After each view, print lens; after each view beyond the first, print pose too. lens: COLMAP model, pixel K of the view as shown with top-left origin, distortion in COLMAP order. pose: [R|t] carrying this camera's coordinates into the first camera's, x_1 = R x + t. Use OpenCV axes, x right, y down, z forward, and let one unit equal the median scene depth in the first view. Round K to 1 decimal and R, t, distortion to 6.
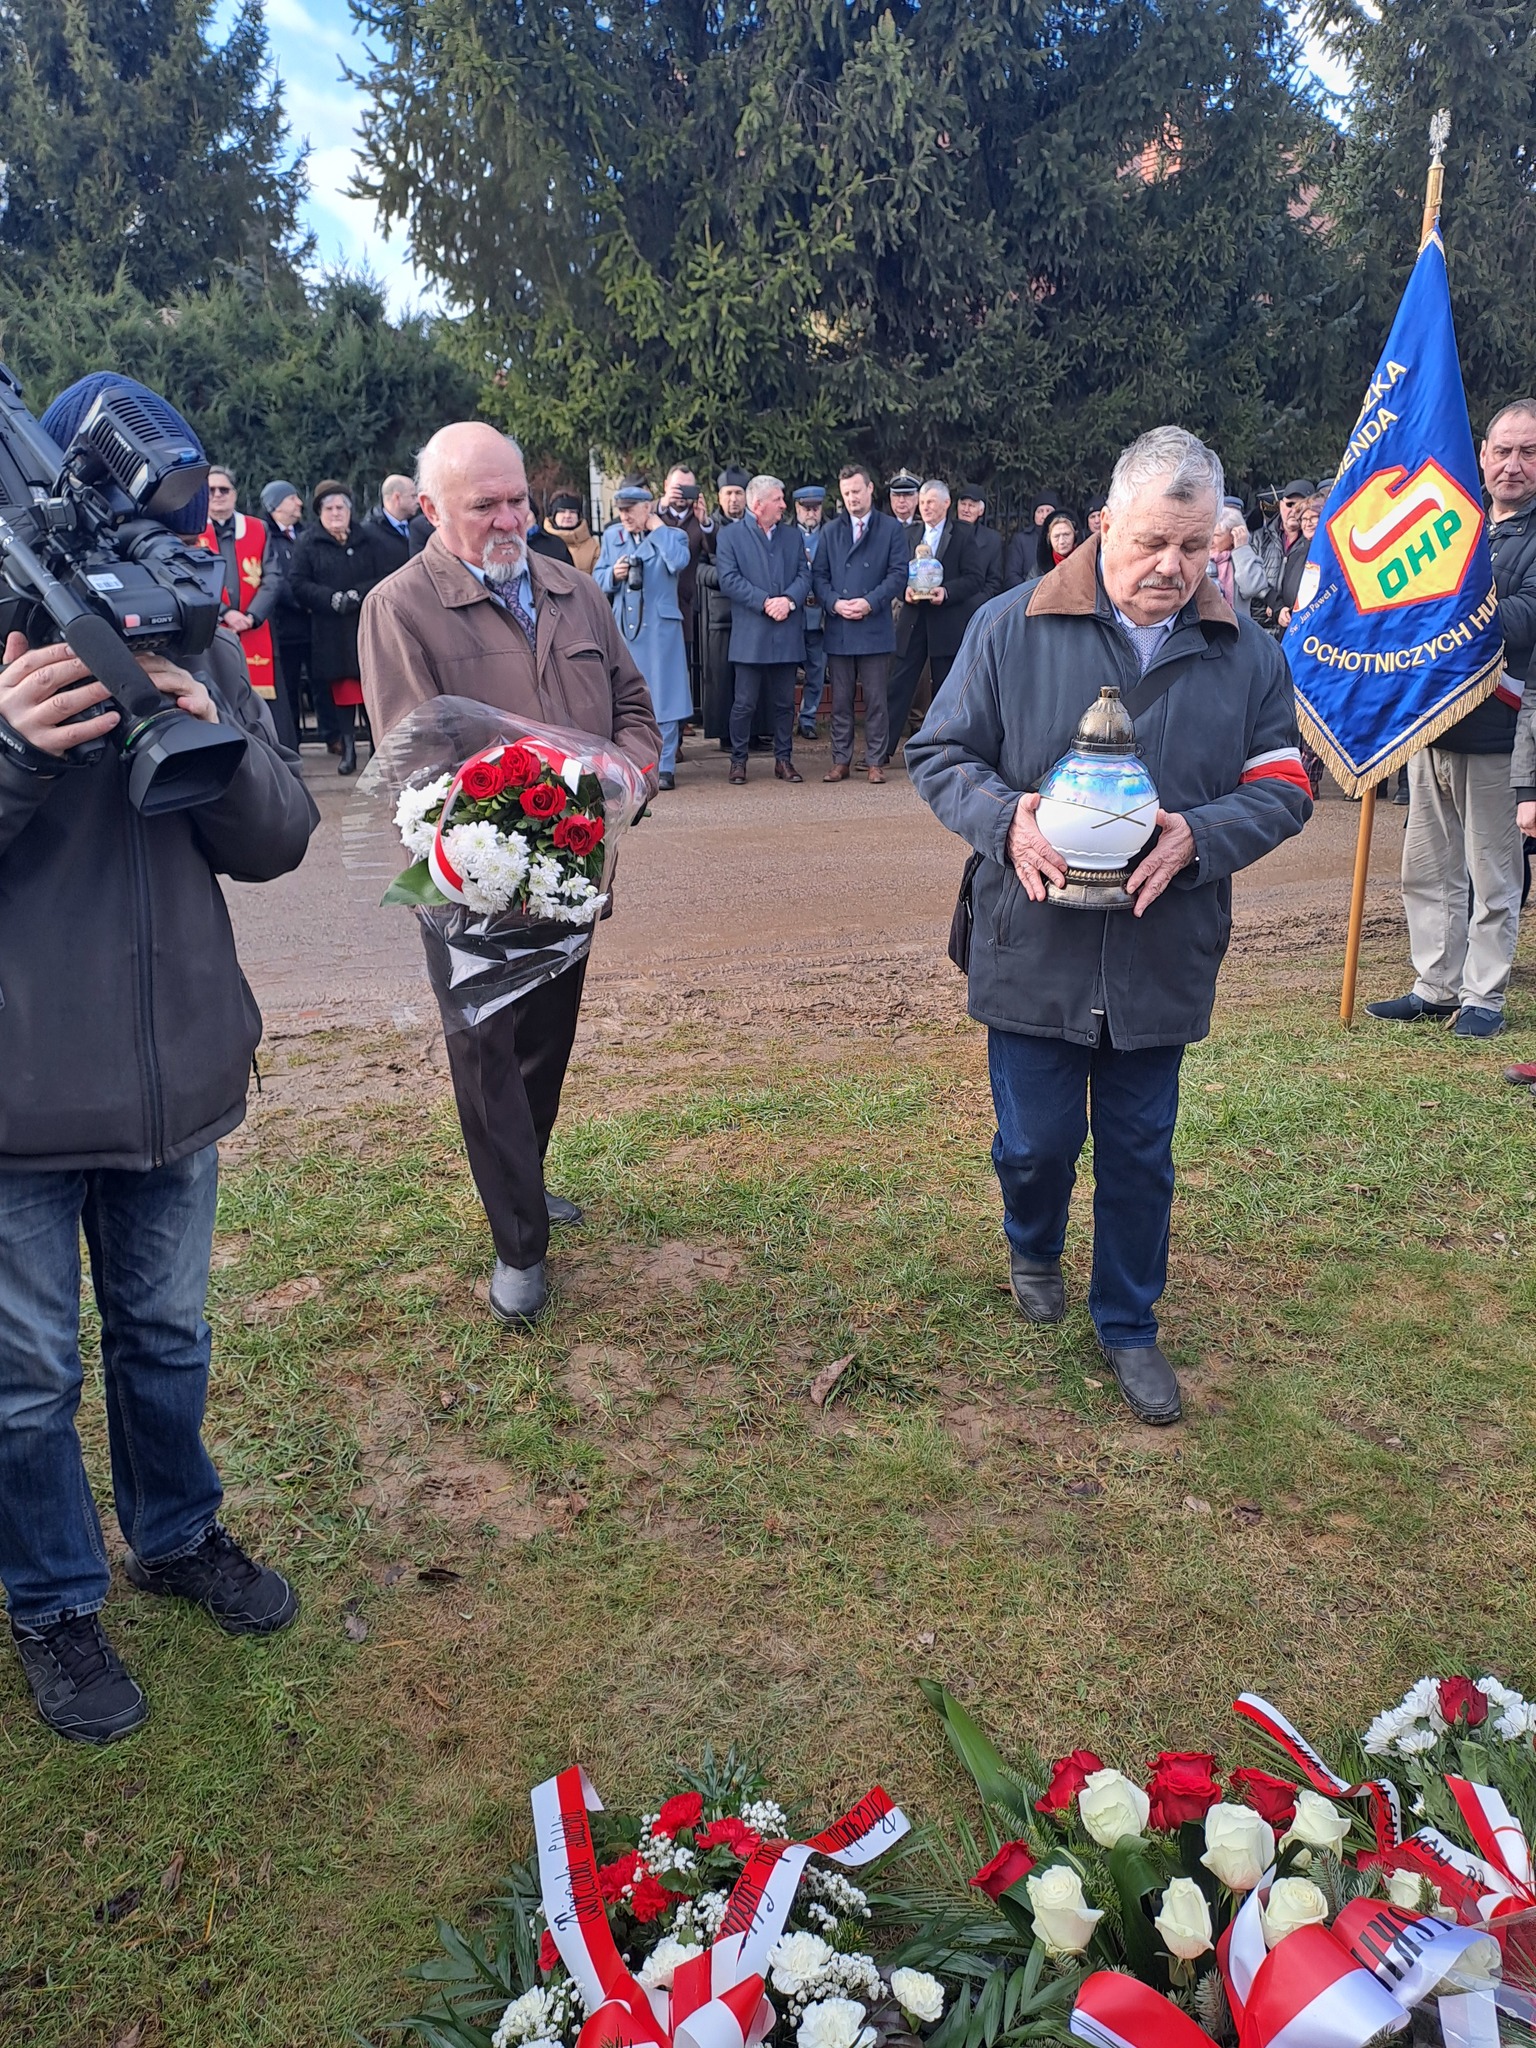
lens RADIAL K [[1517.7, 0, 764.1], [0, 1517.7, 1011.4], [0, 0, 1]] dist [0.050890, -0.047249]
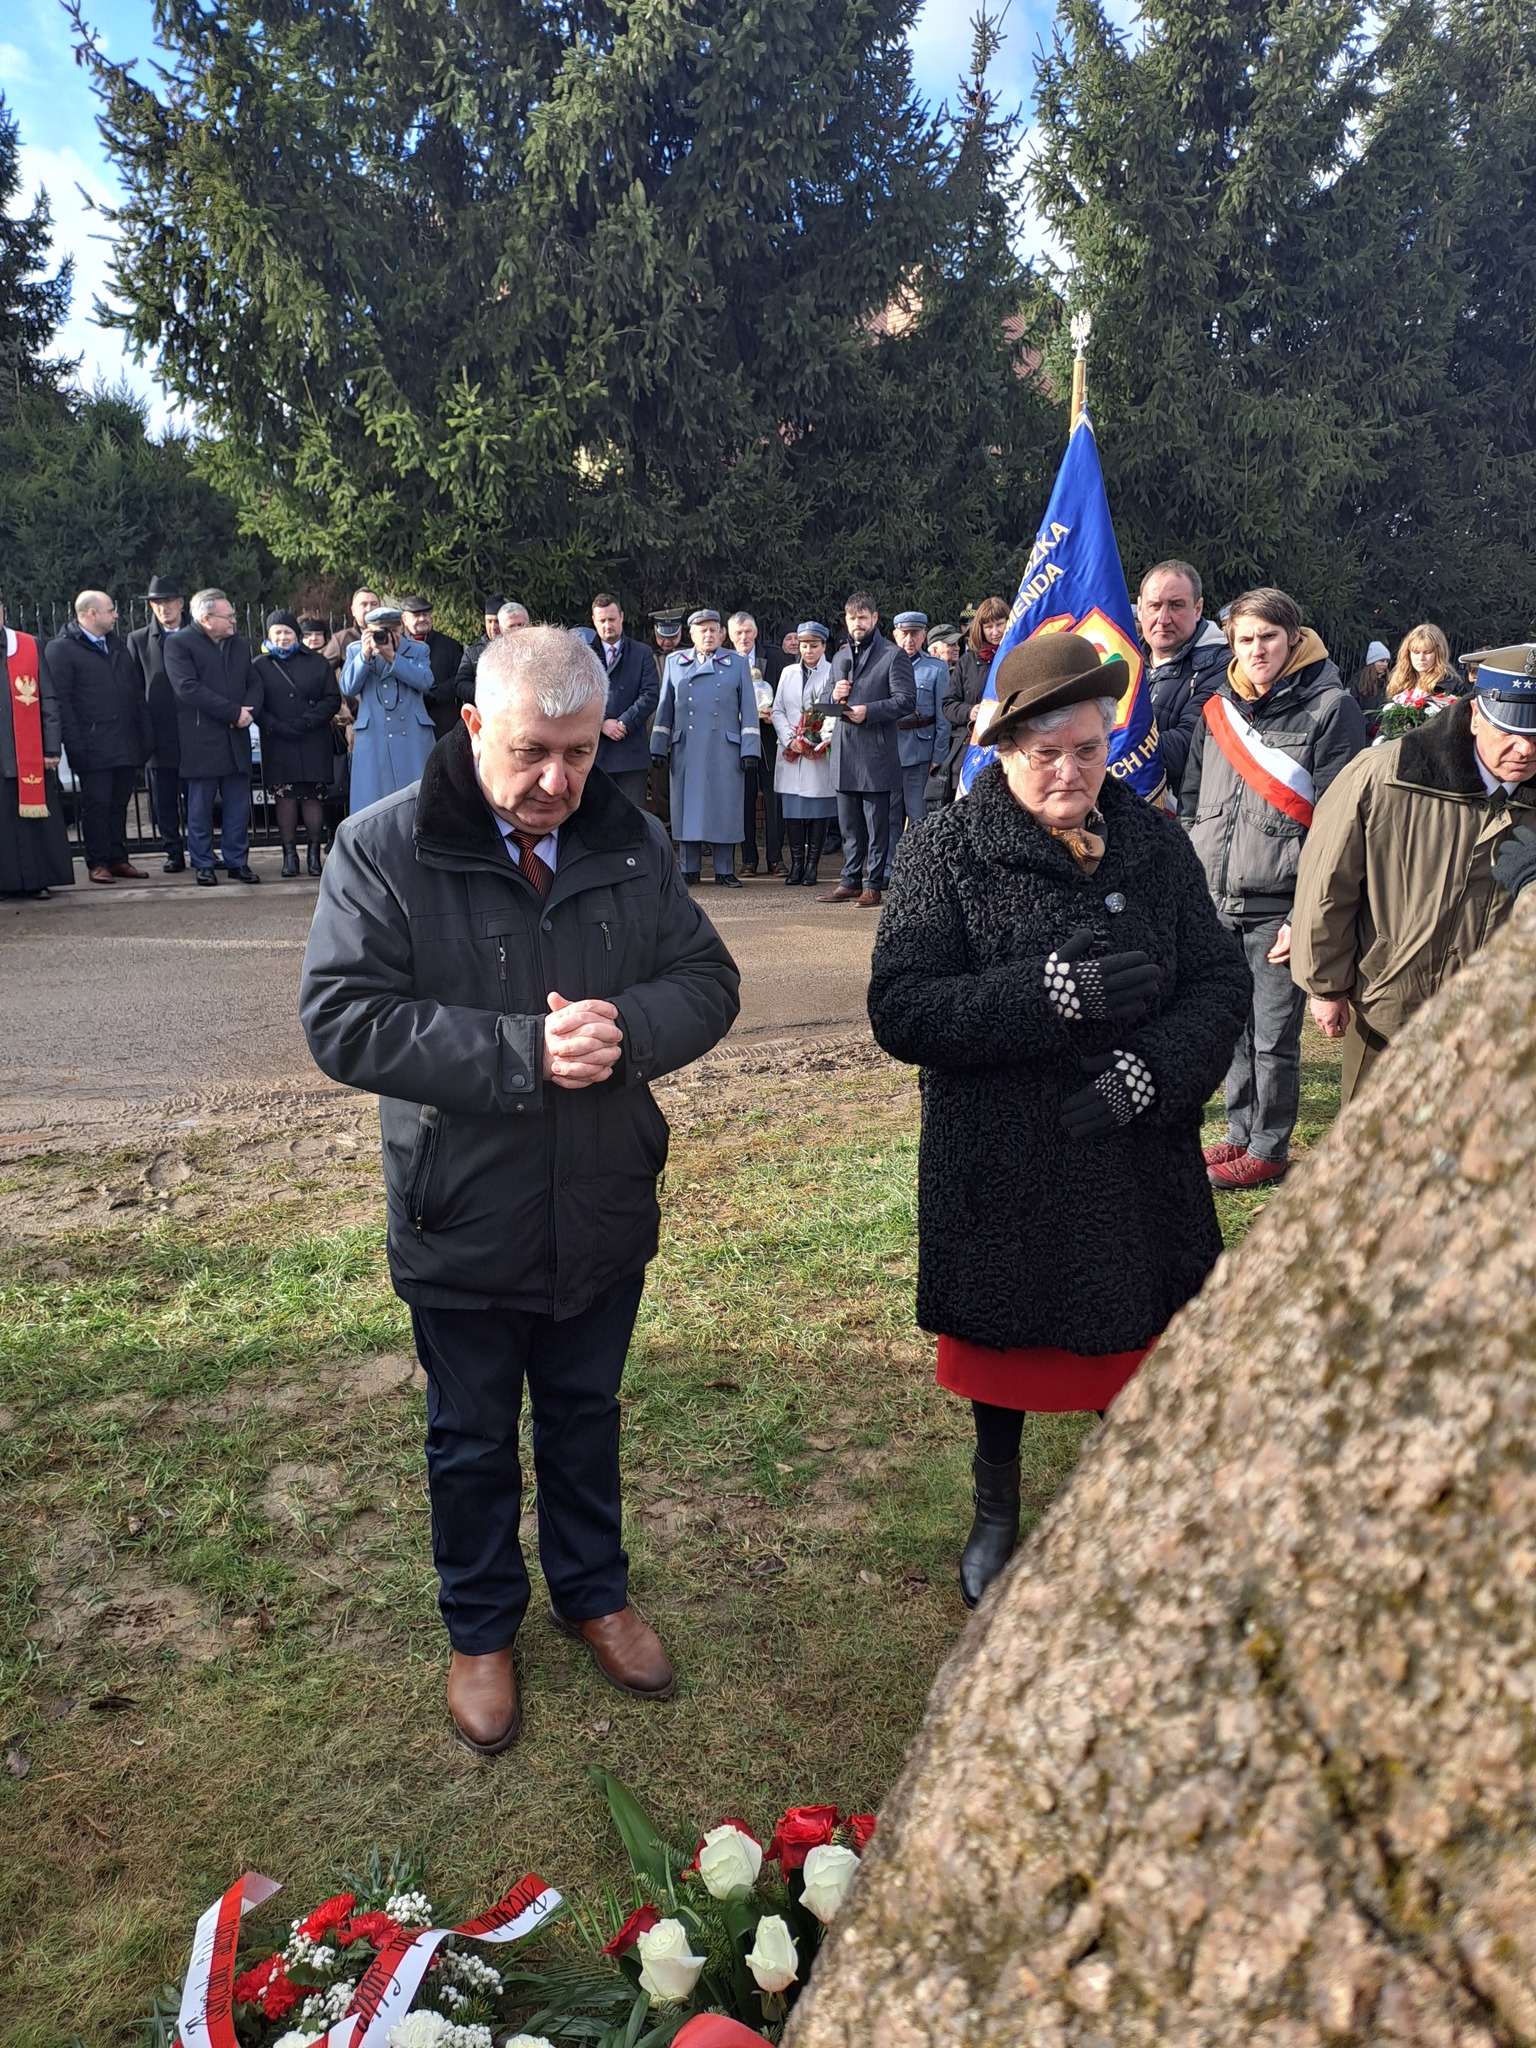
lens RADIAL K [[1517.7, 0, 776.4], [0, 1517.7, 1011.9], [0, 0, 1]] dist [0.050890, -0.047249]
pose [[0.990656, -0.017106, 0.135311, 0.079439], [0.026553, 0.997310, -0.068326, 0.000366], [-0.133778, 0.071281, 0.988444, -0.068509]]
